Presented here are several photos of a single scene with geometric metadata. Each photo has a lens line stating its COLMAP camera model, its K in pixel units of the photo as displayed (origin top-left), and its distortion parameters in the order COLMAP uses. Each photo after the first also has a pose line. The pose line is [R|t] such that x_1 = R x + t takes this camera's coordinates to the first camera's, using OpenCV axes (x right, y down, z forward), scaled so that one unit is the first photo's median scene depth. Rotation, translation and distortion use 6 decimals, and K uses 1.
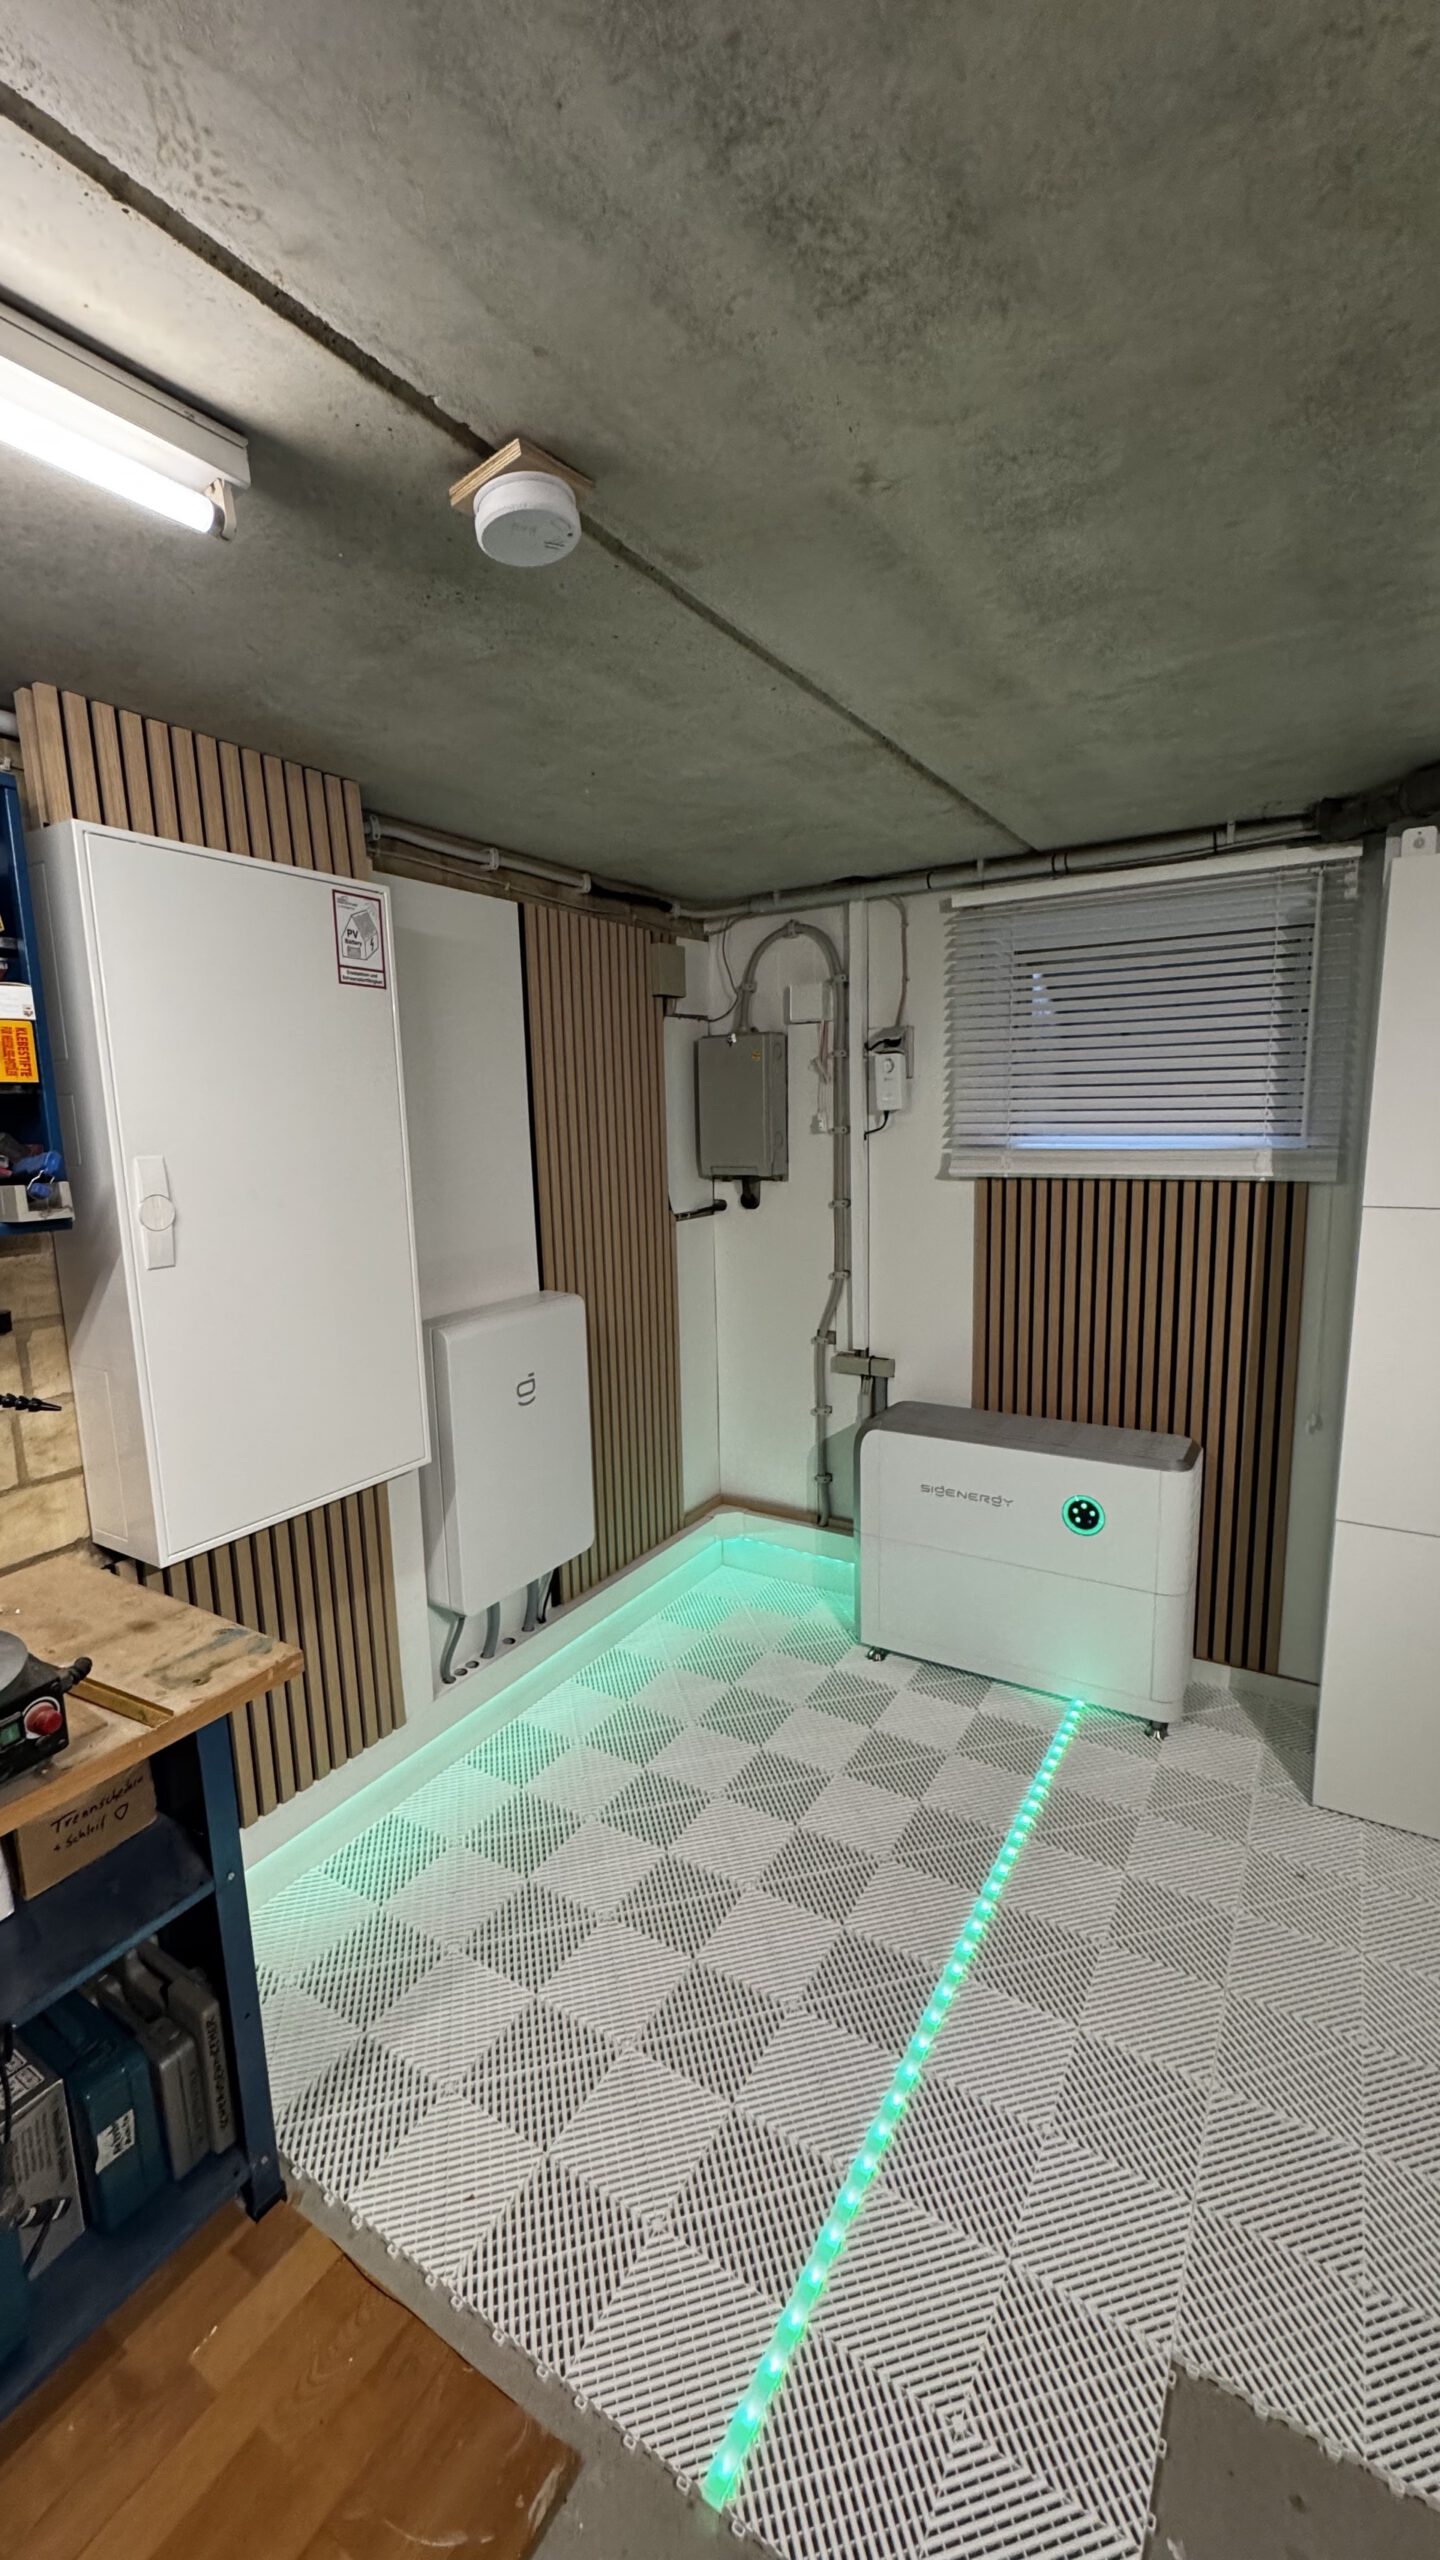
lens RADIAL K [[1022.8, 0, 726.7], [0, 1022.8, 1272.6], [0, 0, 1]] dist [-0.000332, 0.000098]
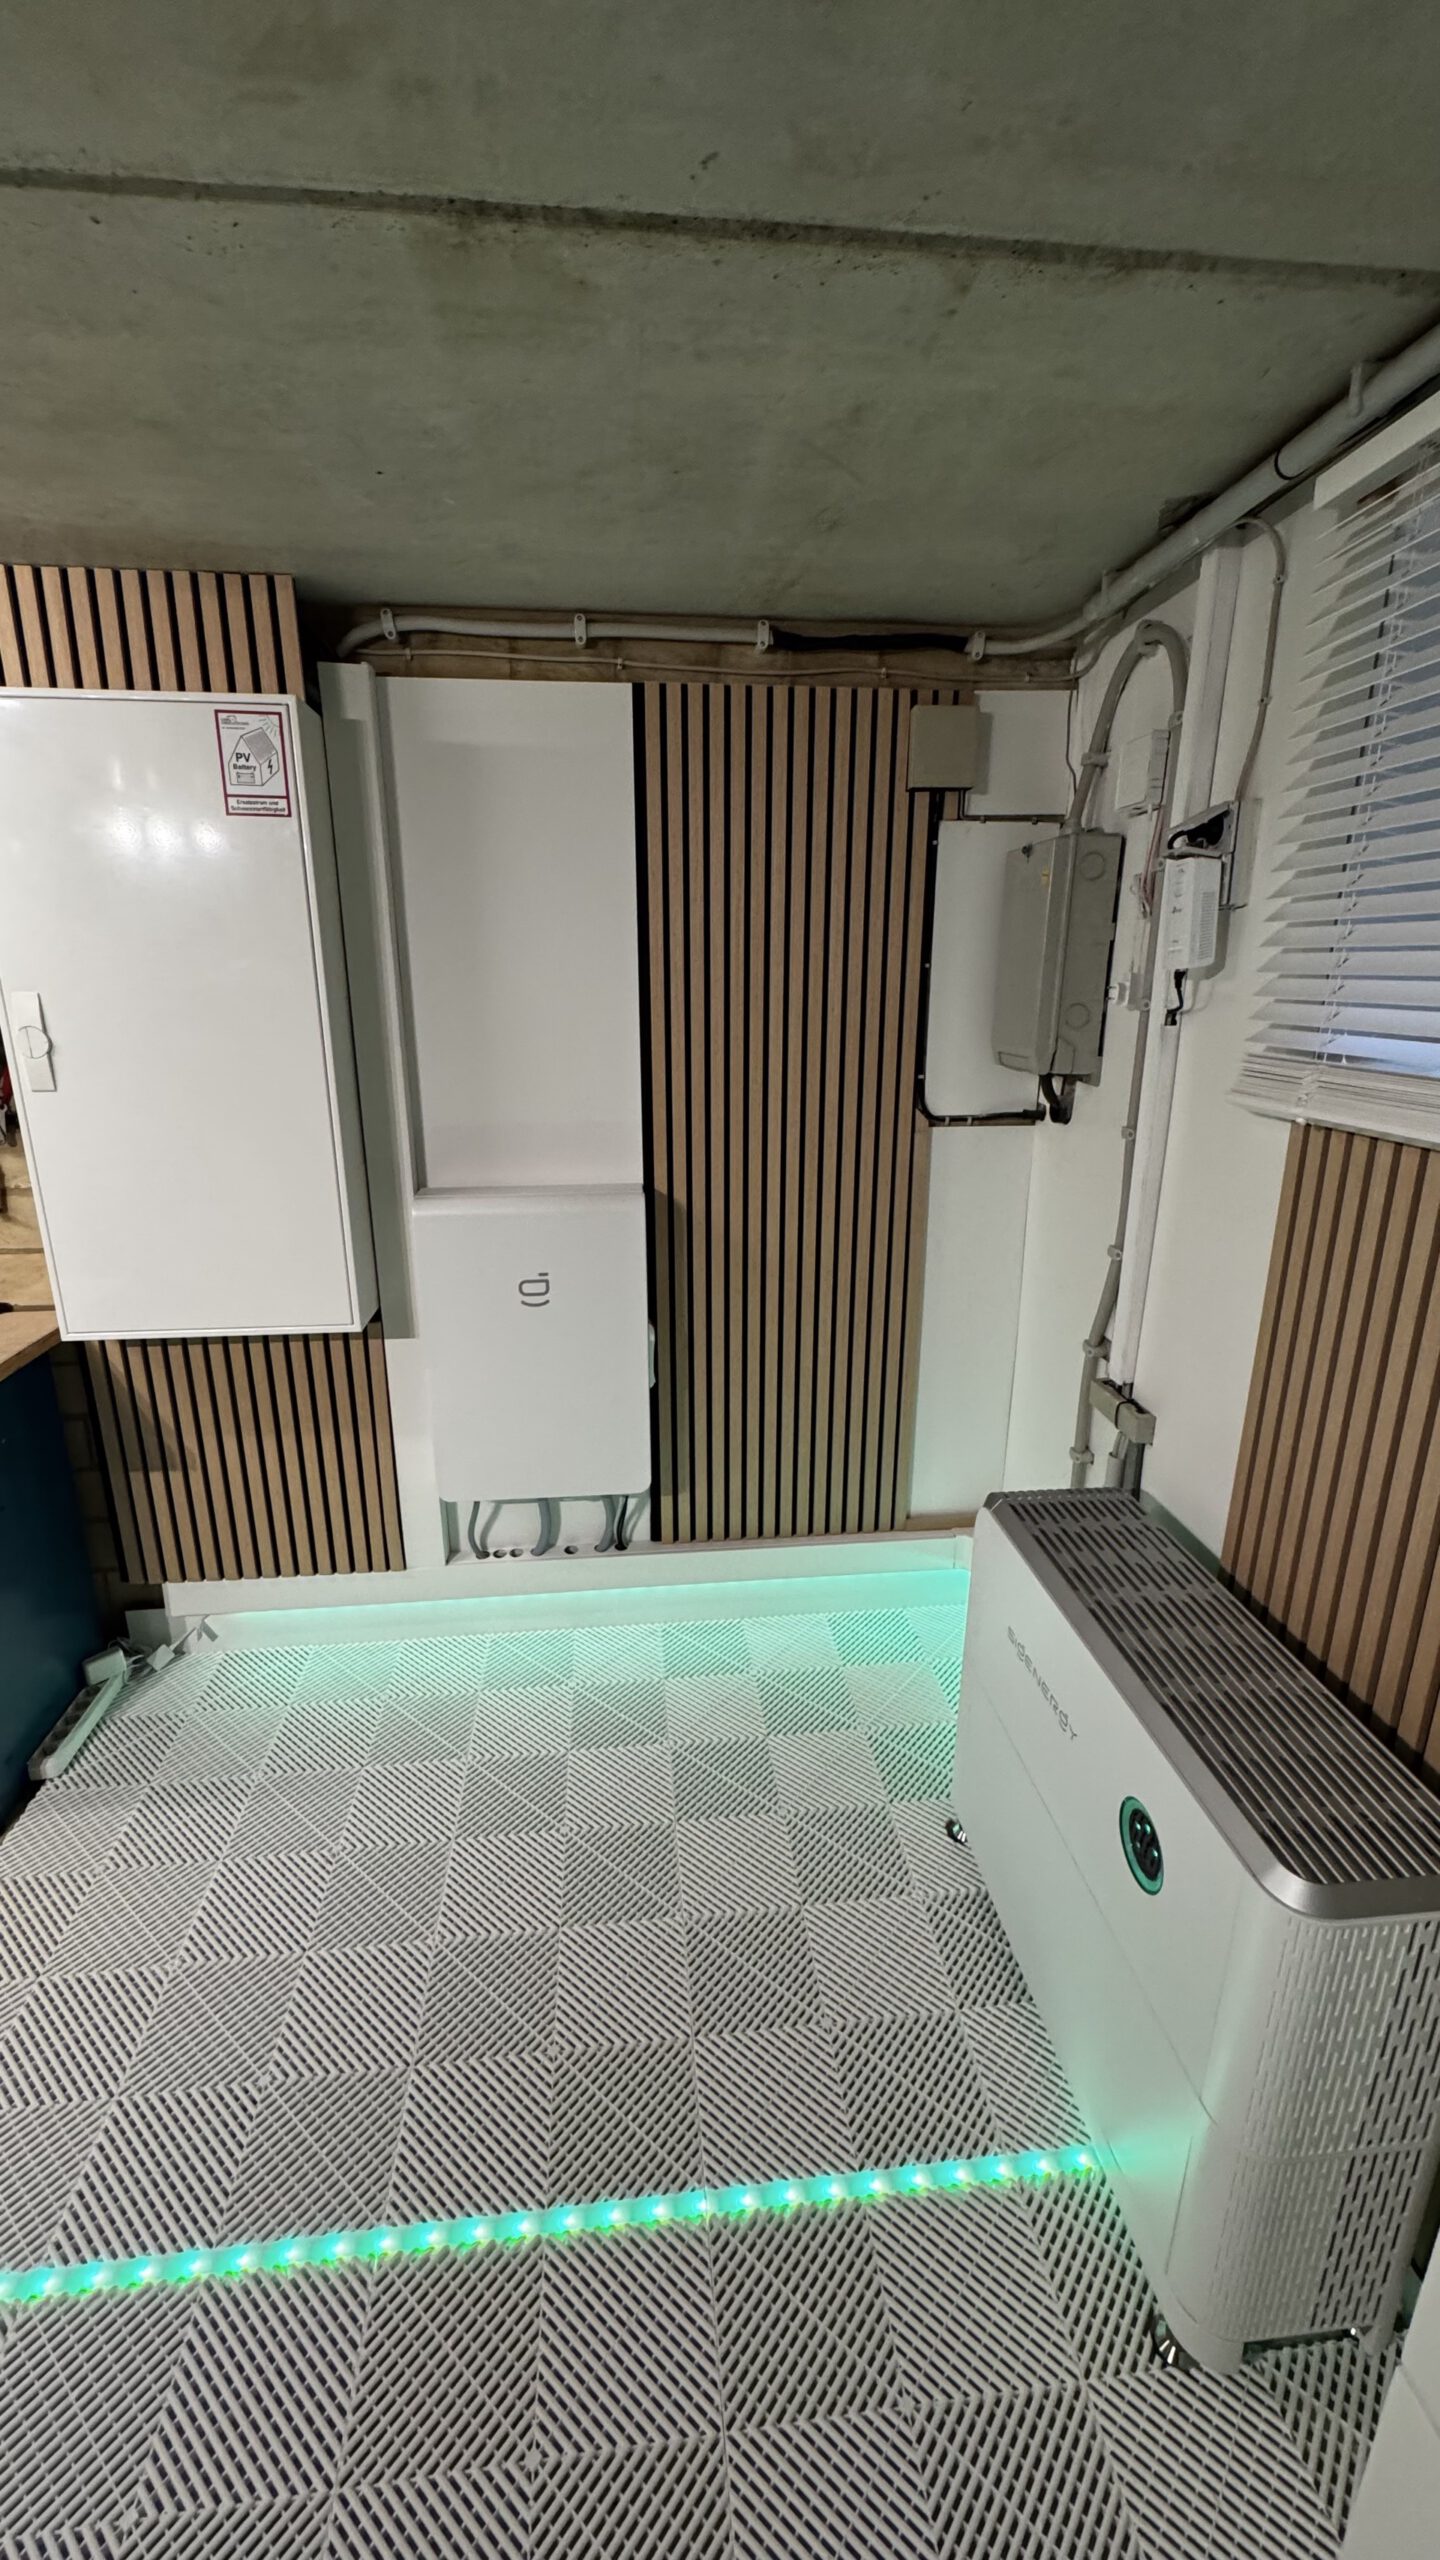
lens RADIAL K [[1022.8, 0, 726.7], [0, 1022.8, 1272.6], [0, 0, 1]] dist [-0.000332, 0.000098]
pose [[0.611204, 0.244373, -0.752802, 0.518015], [-0.139866, 0.969520, 0.201166, -0.091025], [0.779017, -0.017662, 0.626754, 0.543342]]
